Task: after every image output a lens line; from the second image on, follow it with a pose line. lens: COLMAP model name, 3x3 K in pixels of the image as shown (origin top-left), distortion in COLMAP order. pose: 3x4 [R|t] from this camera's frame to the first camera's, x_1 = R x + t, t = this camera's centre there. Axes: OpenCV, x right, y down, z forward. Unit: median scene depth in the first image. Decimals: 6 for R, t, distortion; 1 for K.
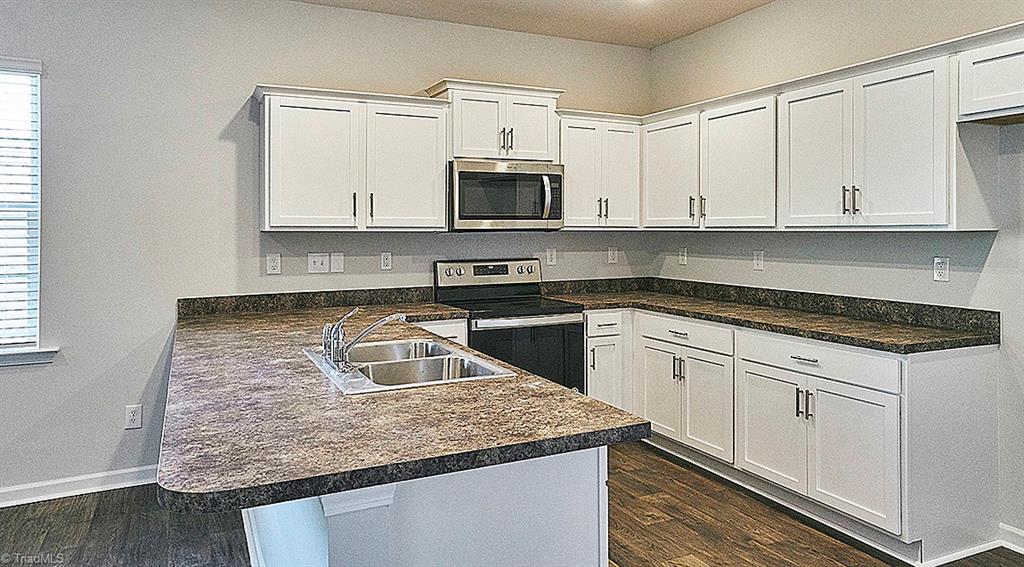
lens RADIAL K [[666.9, 0, 512.0], [0, 666.9, 283.5], [0, 0, 1]] dist [0.002444, 0.000943]
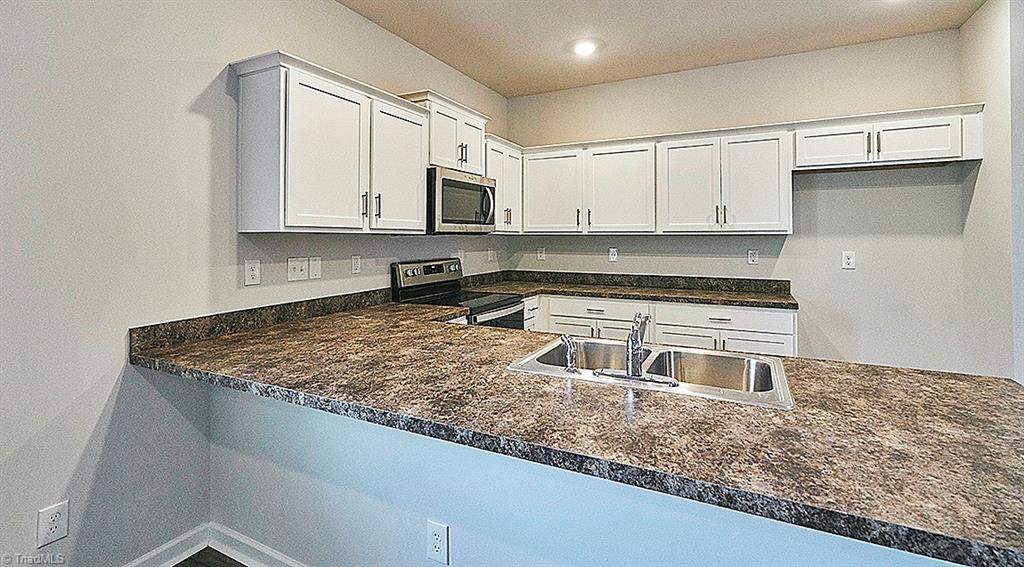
lens RADIAL K [[464.2, 0, 510.7], [0, 464.2, 255.7], [0, 0, 1]] dist [0.000022, -0.000166]
pose [[0.801678, -0.023585, 0.597291, -0.436494], [0.047161, 0.998602, -0.023868, -0.020724], [-0.595893, 0.047303, 0.801669, 0.343679]]
